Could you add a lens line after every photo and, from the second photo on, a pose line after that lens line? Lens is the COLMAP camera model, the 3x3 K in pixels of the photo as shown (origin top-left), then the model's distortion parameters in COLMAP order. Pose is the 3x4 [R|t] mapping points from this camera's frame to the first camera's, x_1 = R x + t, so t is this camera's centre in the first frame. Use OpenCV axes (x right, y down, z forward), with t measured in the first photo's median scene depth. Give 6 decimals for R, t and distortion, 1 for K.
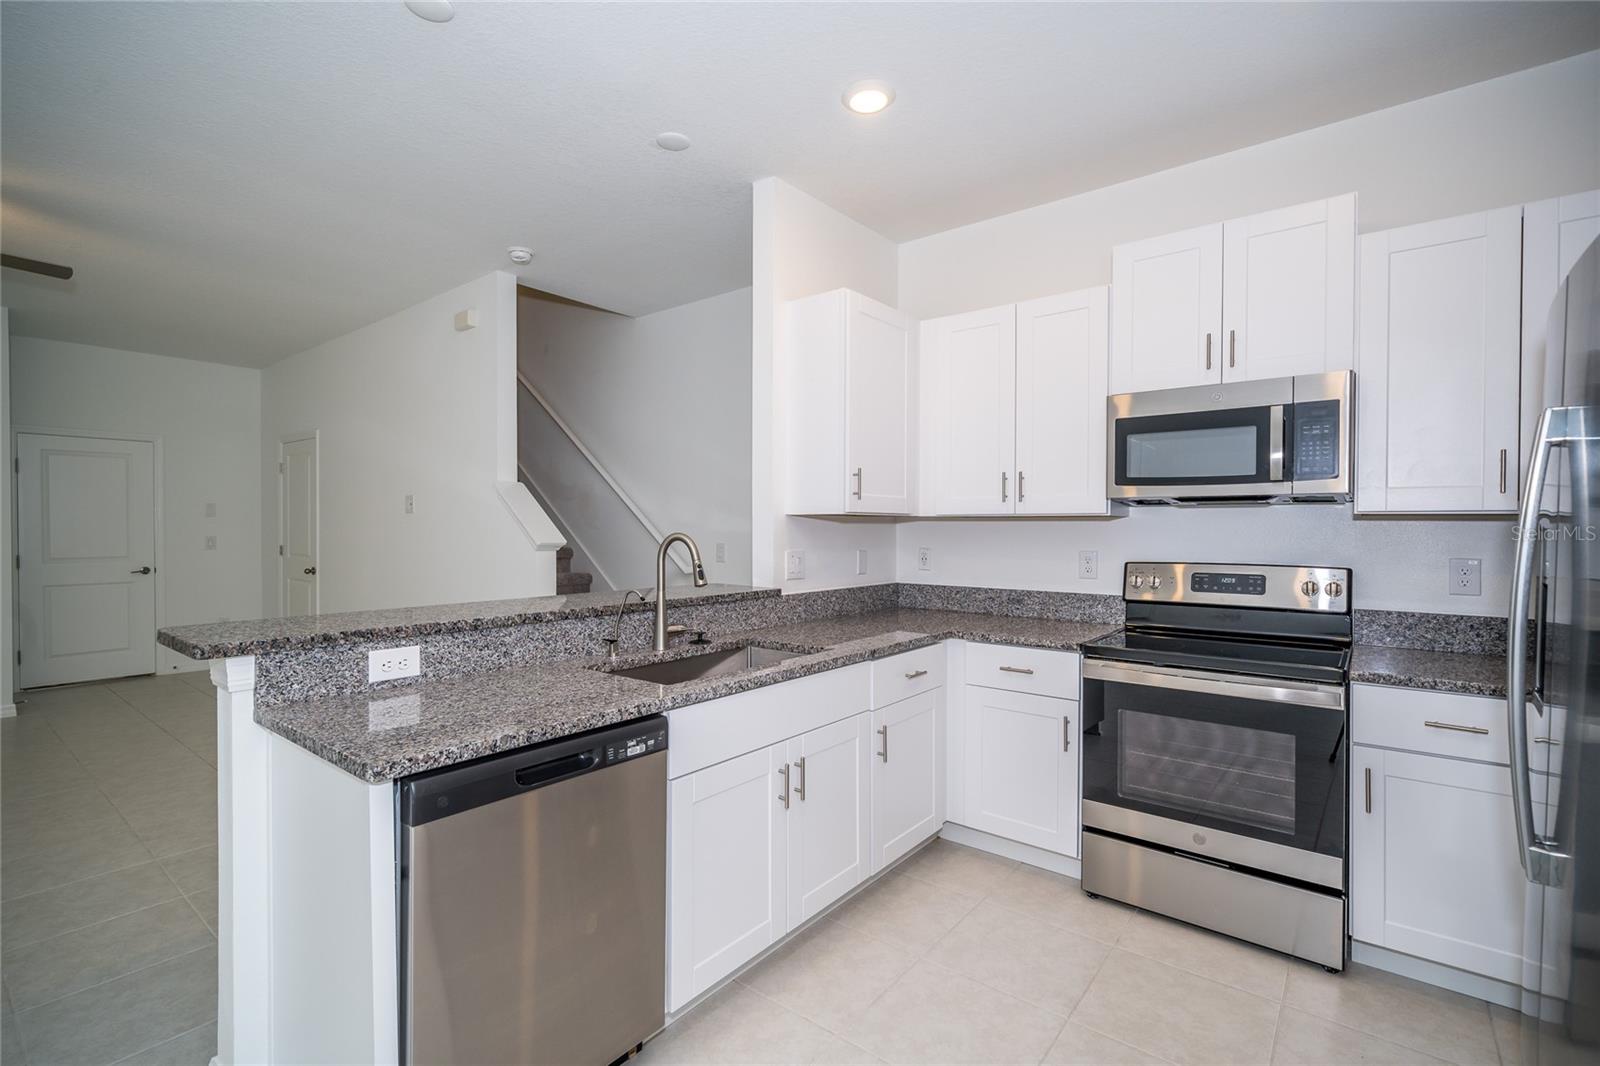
lens RADIAL K [[723.9, 0, 804.5], [0, 723.9, 531.0], [0, 0, 1]] dist [-0.000187, 0.001872]
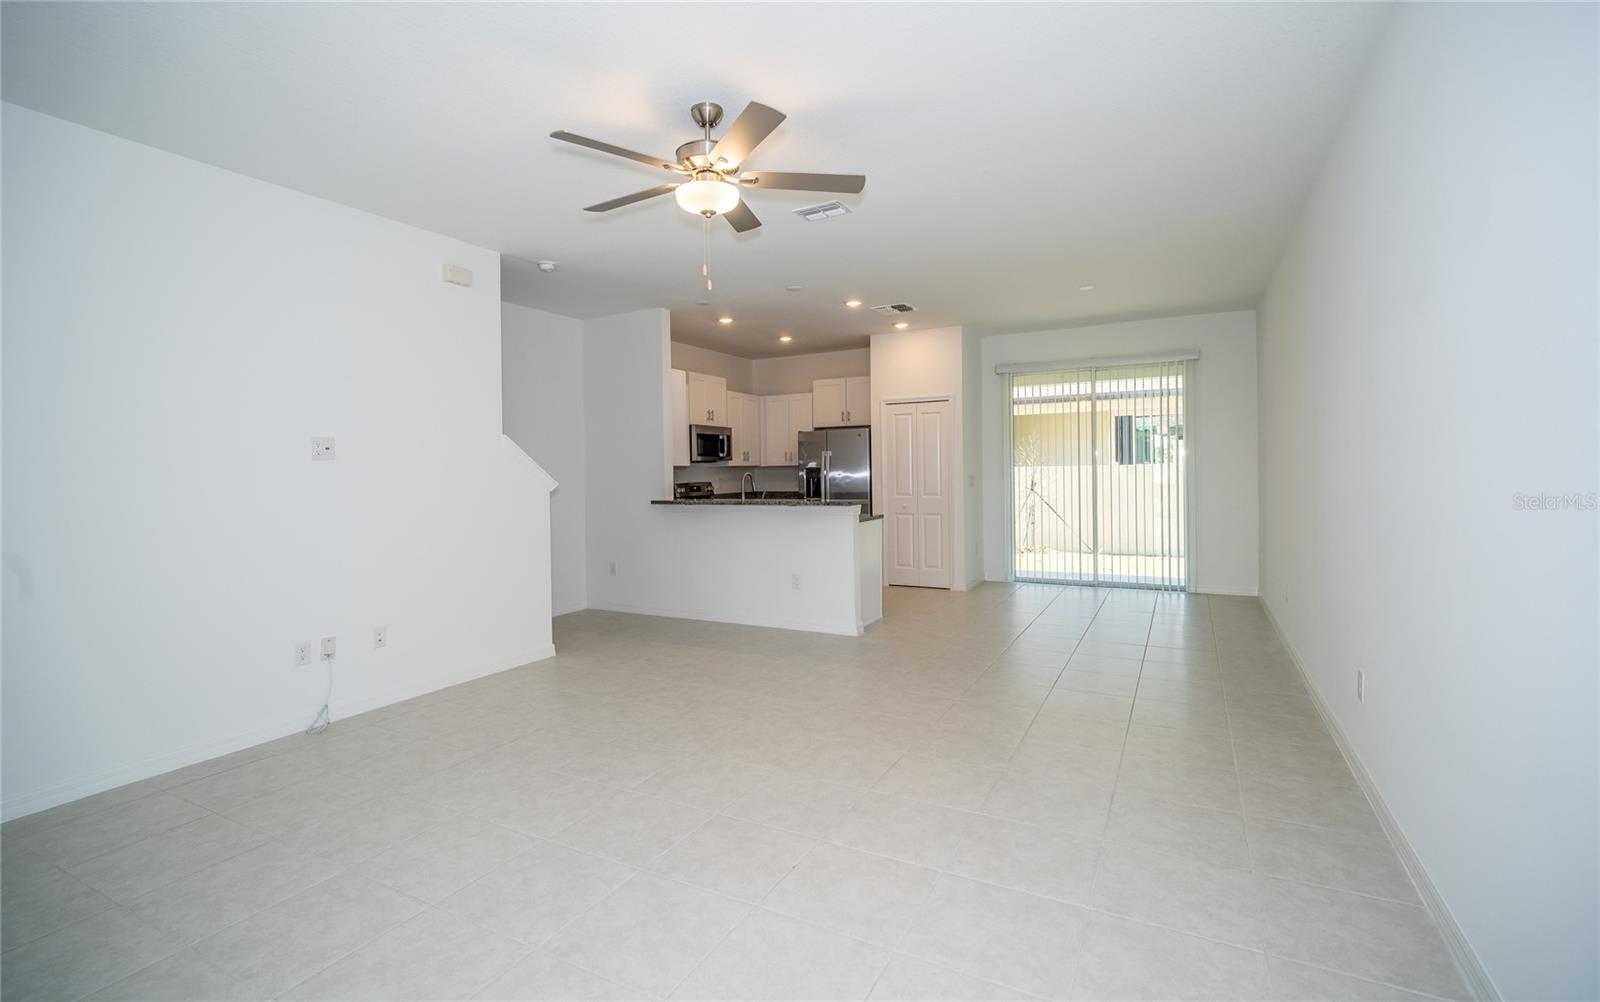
lens RADIAL K [[696.8, 0, 799.1], [0, 696.8, 477.0], [0, 0, 1]] dist [-0.009405, 0.000502]
pose [[-0.155892, -0.011814, 0.987703, -2.563047], [0.022869, 0.999617, 0.015566, -0.015208], [-0.987509, 0.025014, -0.155562, 1.098892]]
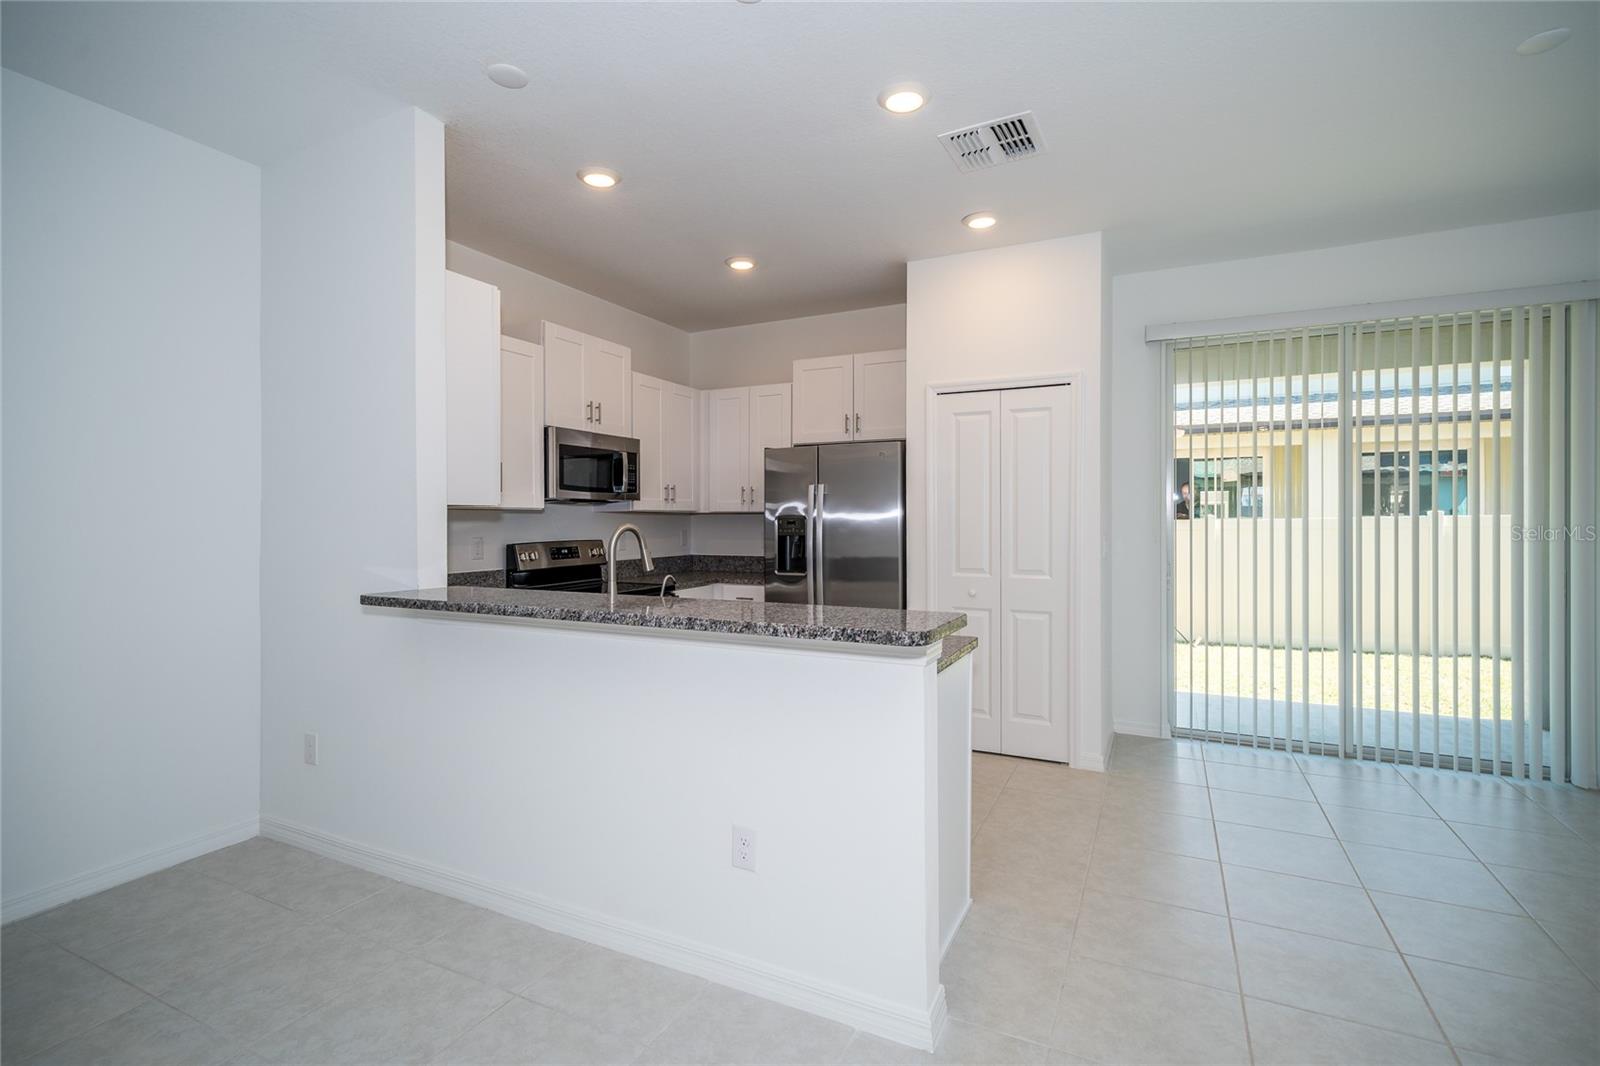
lens RADIAL K [[723.9, 0, 809.4], [0, 723.9, 511.4], [0, 0, 1]] dist [-0.000187, 0.001872]
pose [[-0.205140, 0.003145, 0.978728, -1.166434], [0.007815, 0.999968, -0.001576, -0.014656], [-0.978701, 0.007326, -0.205158, 0.858356]]
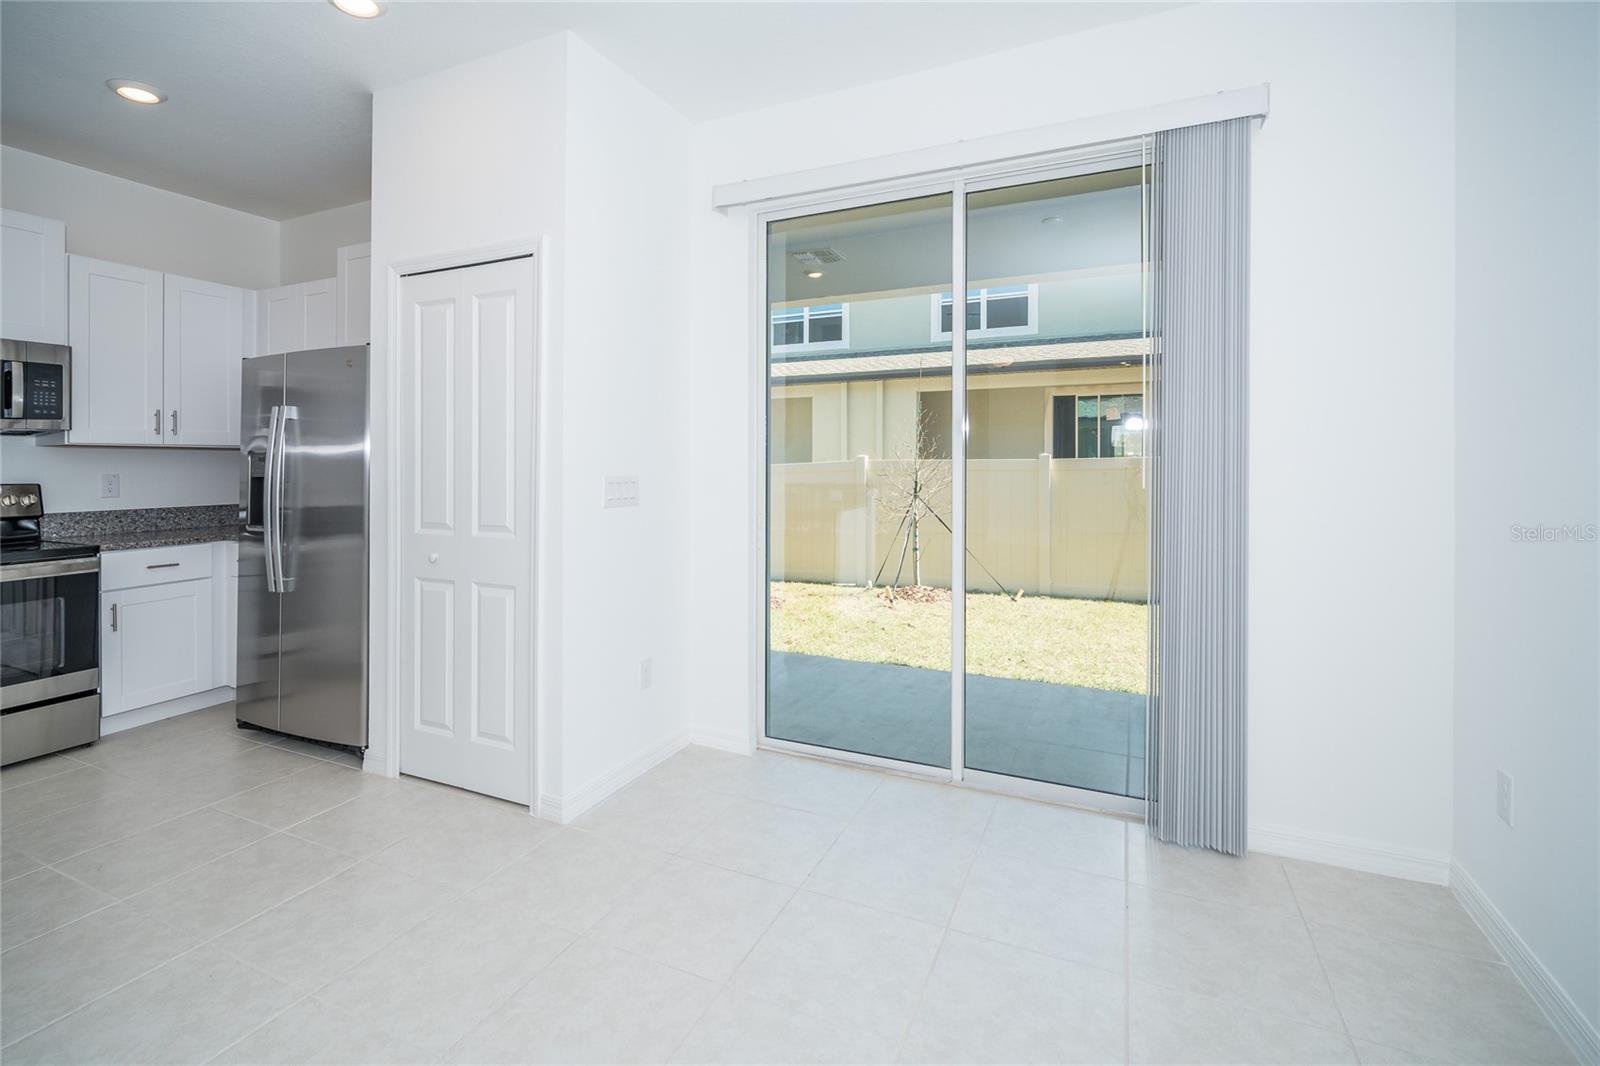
lens RADIAL K [[729.8, 0, 789.5], [0, 729.8, 460.0], [0, 0, 1]] dist [0.004333, -0.000132]
pose [[-0.225231, -0.001073, 0.974305, -0.912924], [0.008950, 0.999955, 0.003170, 0.014606], [-0.974264, 0.009434, -0.225211, -0.072513]]
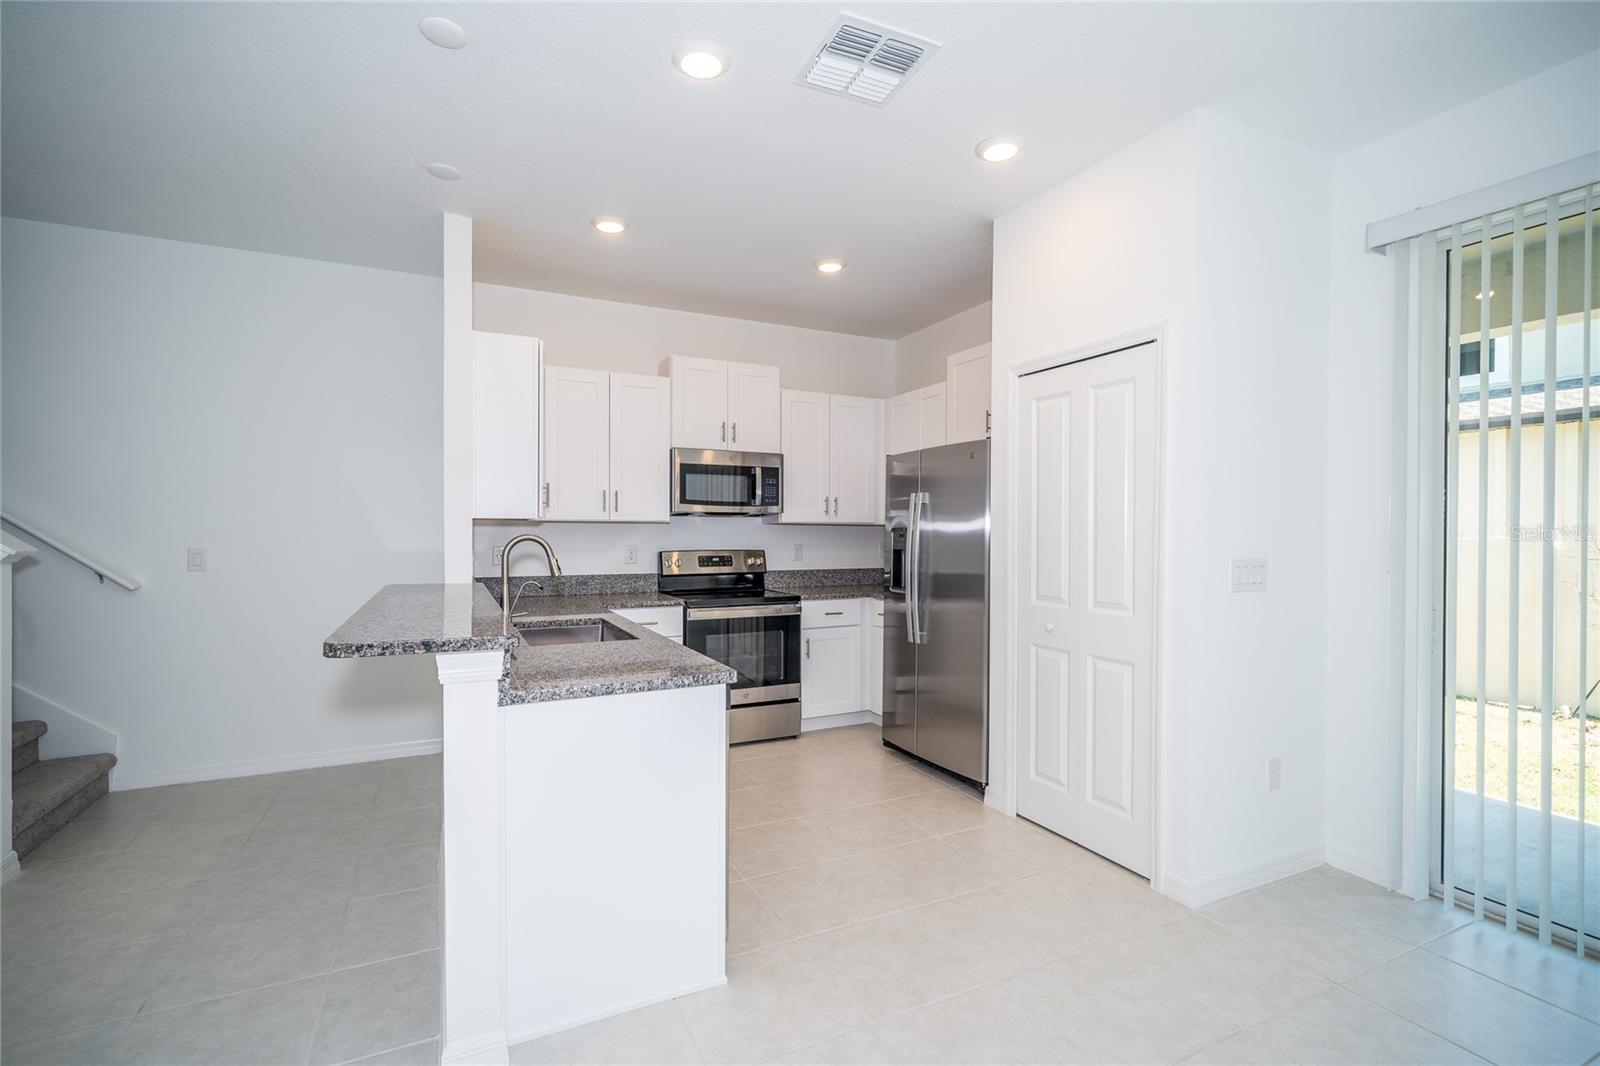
lens RADIAL K [[723.9, 0, 793.0], [0, 723.9, 532.9], [0, 0, 1]] dist [-0.000187, 0.001872]
pose [[0.437351, -0.005400, 0.899275, -0.990080], [0.003145, 0.999985, 0.004475, -0.004029], [-0.899285, 0.000871, 0.437362, 0.059925]]
